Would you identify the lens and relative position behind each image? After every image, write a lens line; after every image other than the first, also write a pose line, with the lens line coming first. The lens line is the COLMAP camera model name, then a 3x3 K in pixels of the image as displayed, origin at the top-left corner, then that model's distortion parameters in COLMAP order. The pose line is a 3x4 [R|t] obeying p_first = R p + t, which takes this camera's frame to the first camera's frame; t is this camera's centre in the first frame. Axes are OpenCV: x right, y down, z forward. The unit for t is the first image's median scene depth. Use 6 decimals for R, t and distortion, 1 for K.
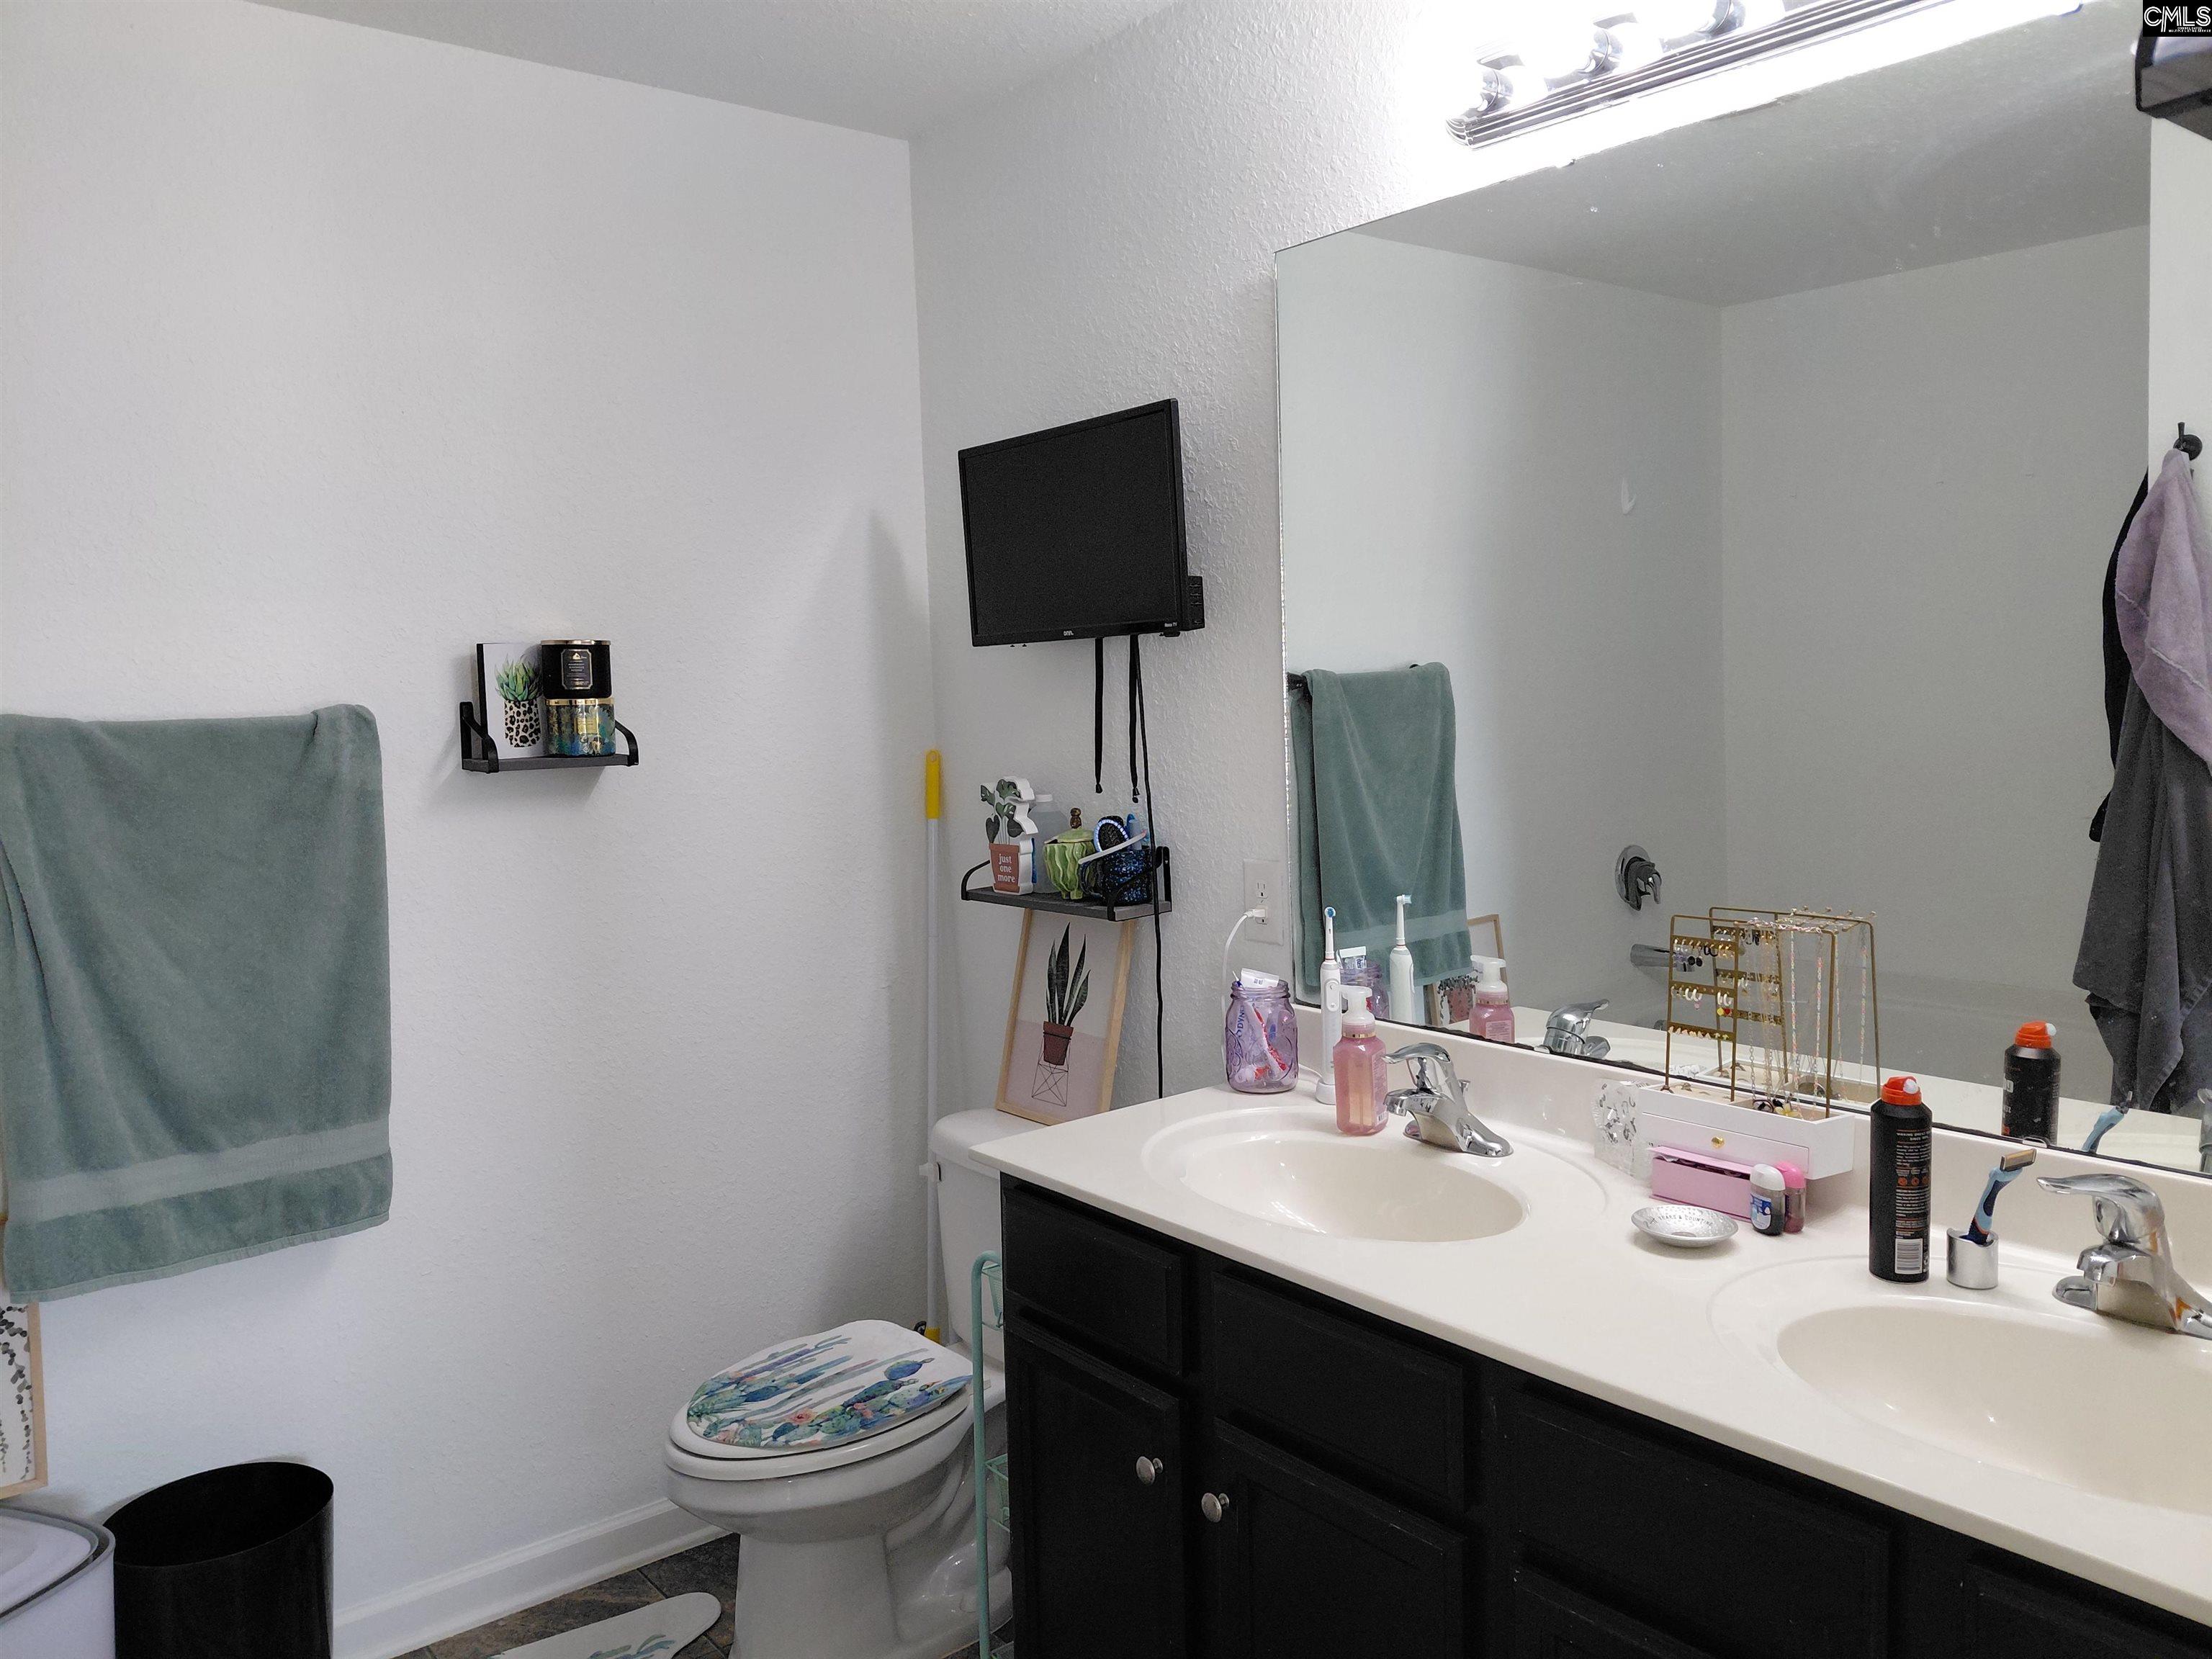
lens RADIAL K [[1666.5, 0, 1106.0], [0, 1666.5, 829.5], [0, 0, 1]] dist [0.105068, 0.002089]
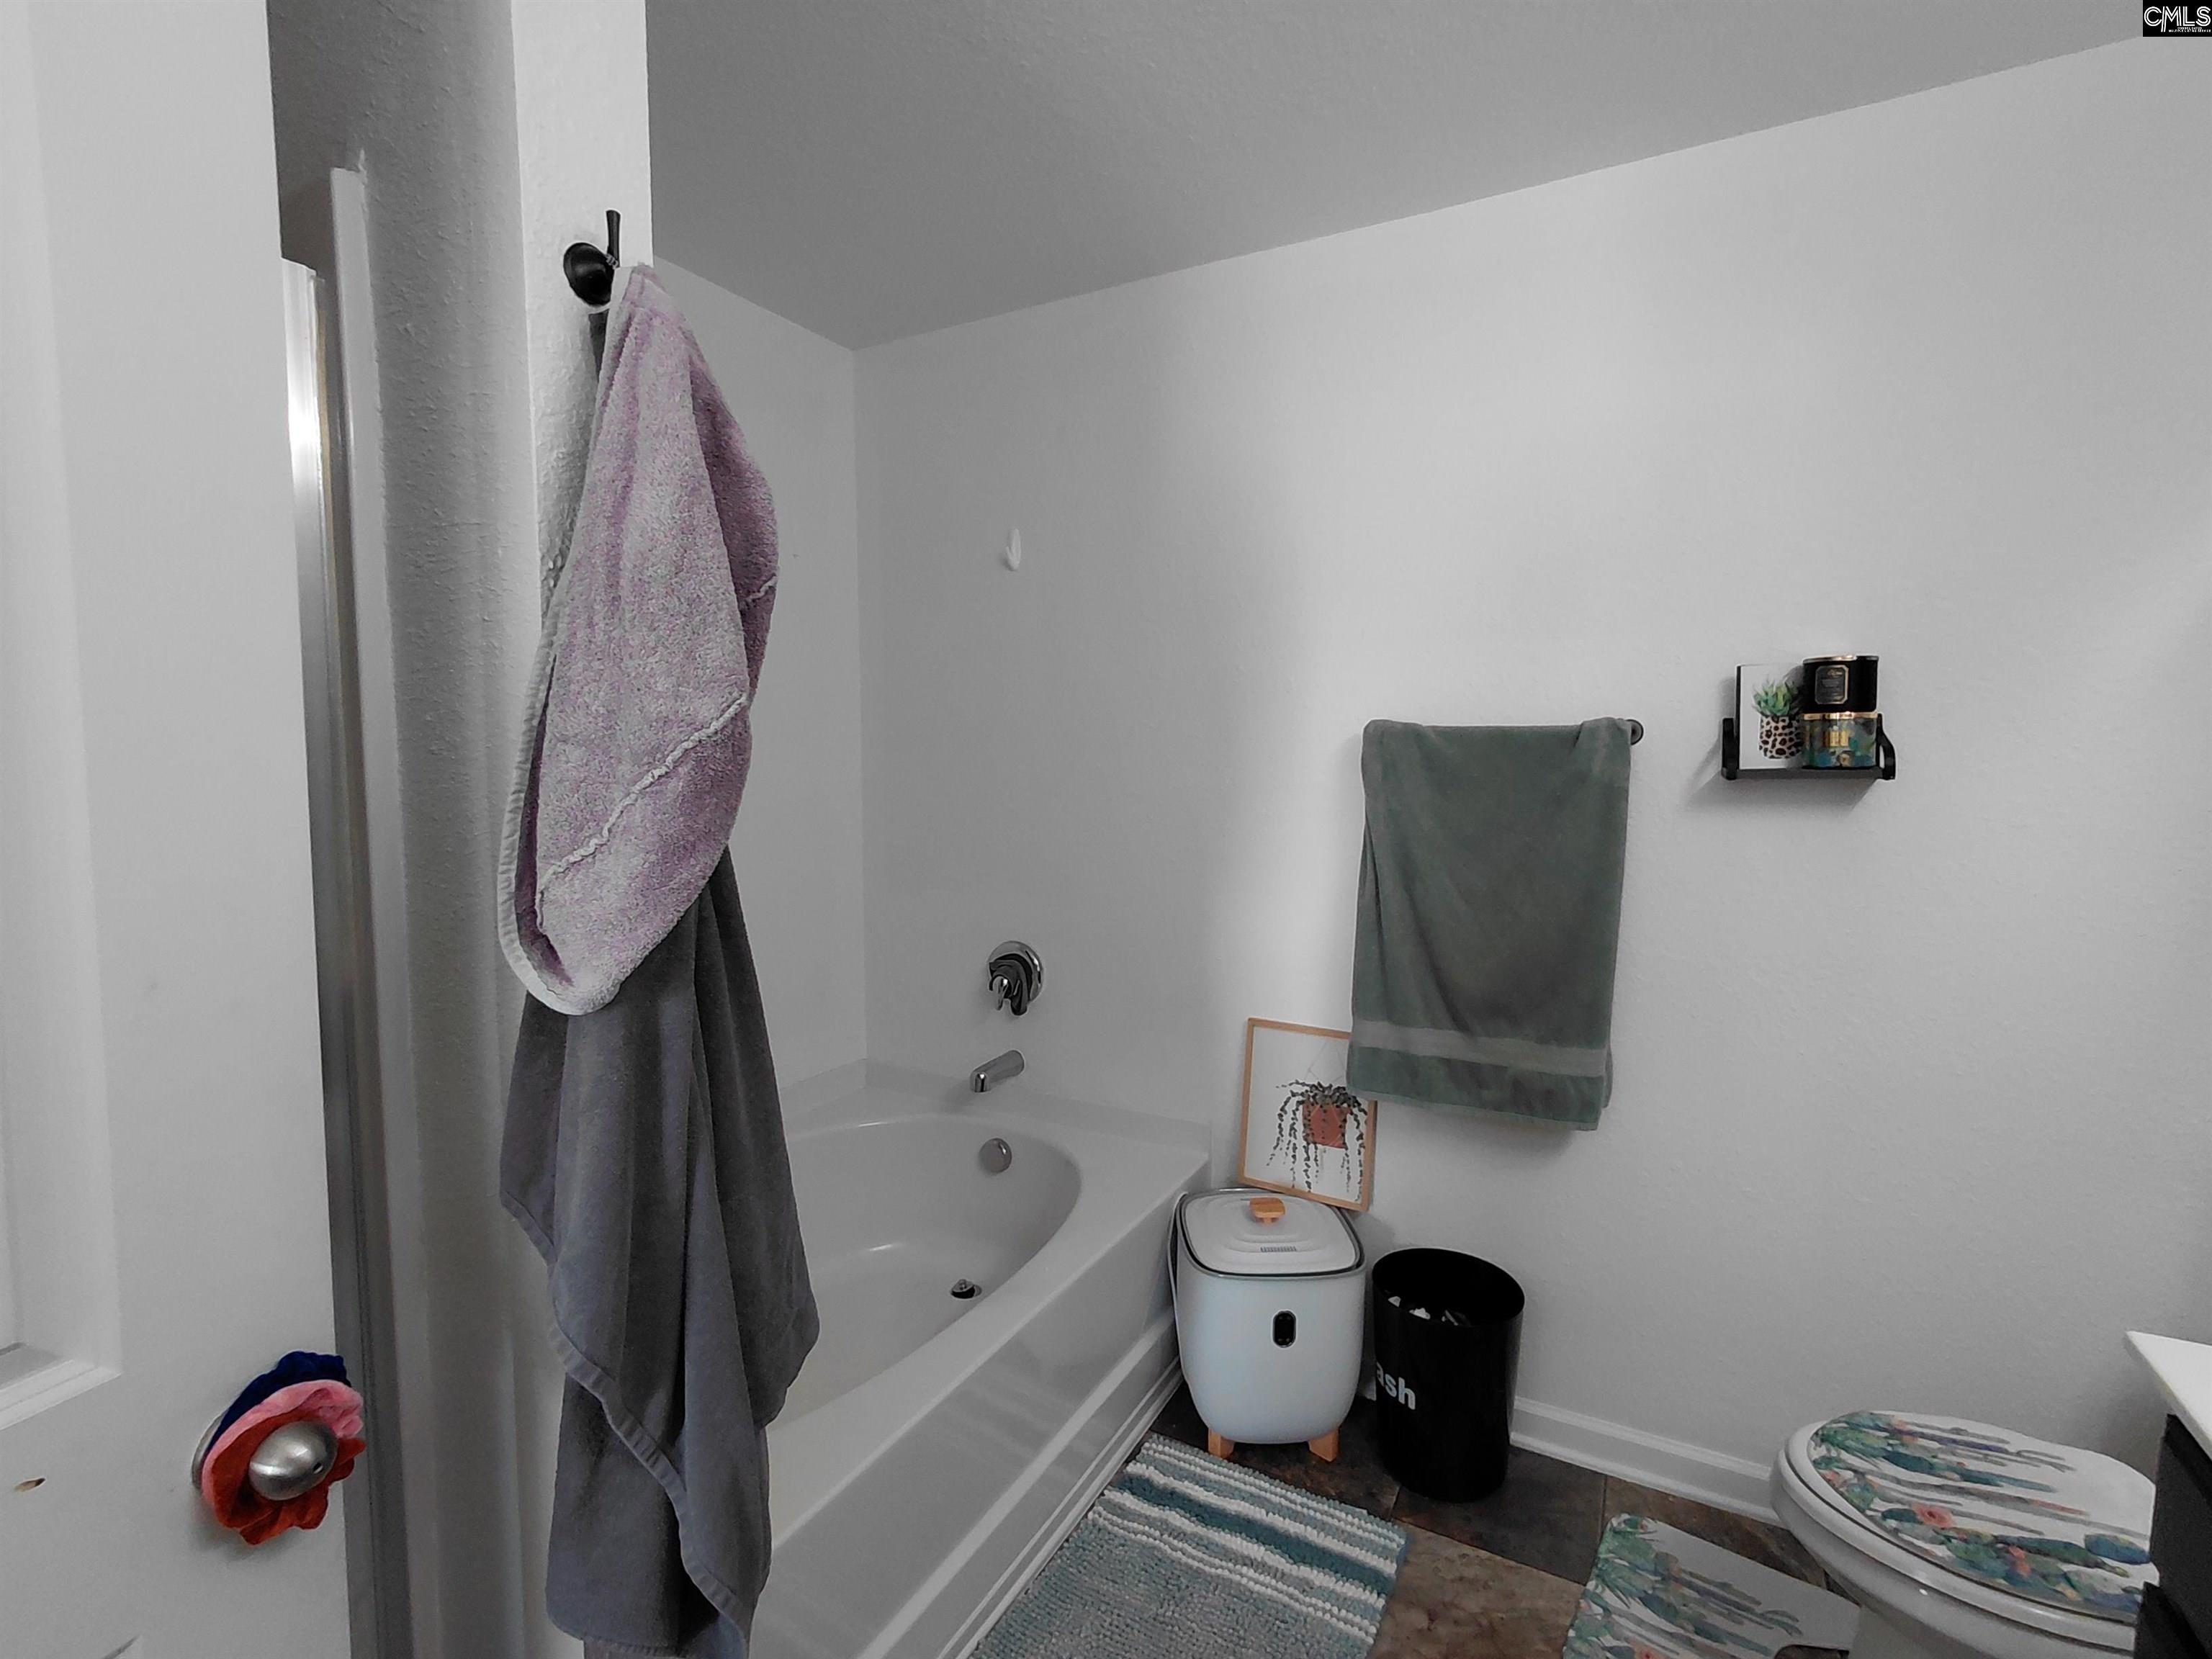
lens RADIAL K [[1015.4, 0, 1106.0], [0, 1015.4, 829.5], [0, 0, 1]] dist [-0.001448, -0.002143]
pose [[0.384269, 0.087889, -0.919028, 0.102369], [-0.096261, 0.993847, 0.054795, 0.003429], [0.918189, 0.067410, 0.390365, 0.354460]]
